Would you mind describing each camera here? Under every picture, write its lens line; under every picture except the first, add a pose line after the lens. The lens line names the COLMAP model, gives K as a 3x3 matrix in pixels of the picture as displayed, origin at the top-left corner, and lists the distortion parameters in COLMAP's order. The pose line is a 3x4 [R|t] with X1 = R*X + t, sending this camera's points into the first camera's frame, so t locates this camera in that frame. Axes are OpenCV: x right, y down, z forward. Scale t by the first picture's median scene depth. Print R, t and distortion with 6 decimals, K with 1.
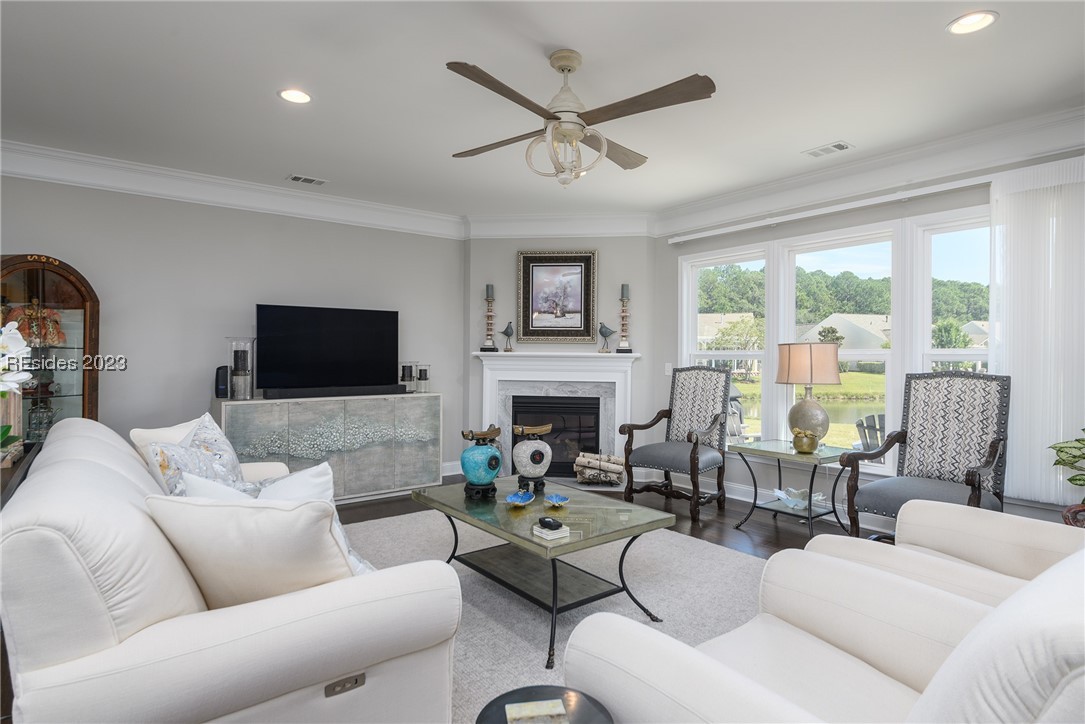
lens RADIAL K [[592.3, 0, 550.2], [0, 592.3, 355.9], [0, 0, 1]] dist [0.000432, -0.000306]
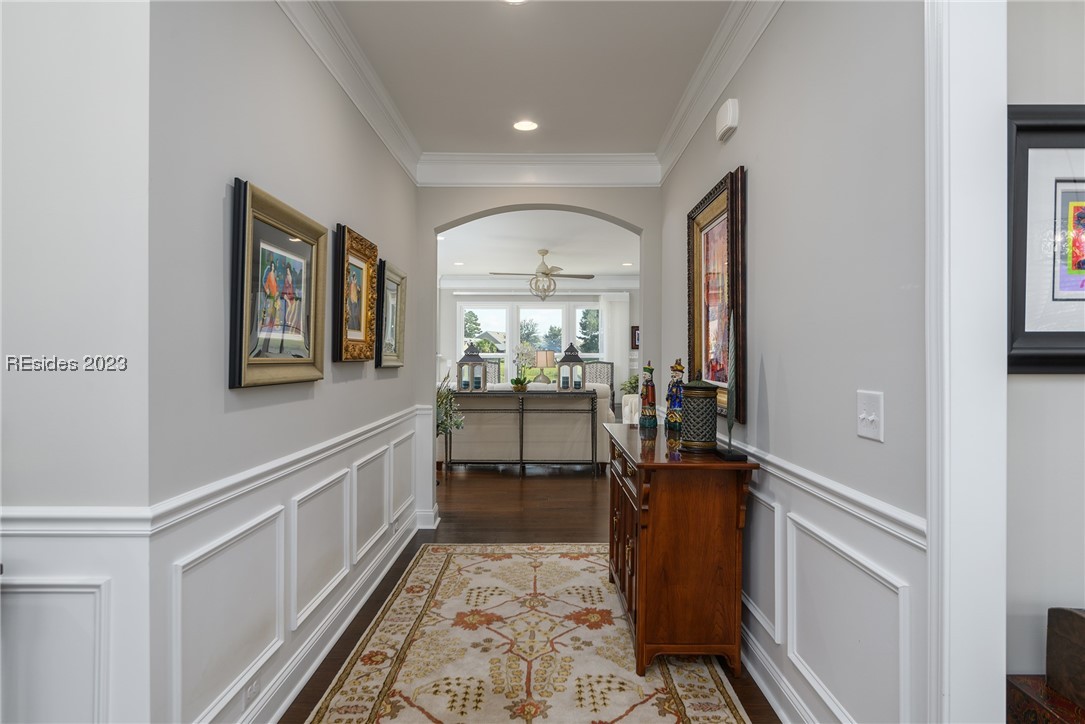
lens RADIAL K [[631.3, 0, 550.9], [0, 631.3, 356.2], [0, 0, 1]] dist [-0.002247, -0.001147]
pose [[0.610382, -0.004237, 0.792096, -1.133473], [0.001694, 0.999990, 0.004044, -0.006892], [-0.792105, -0.001127, 0.610383, -0.423299]]
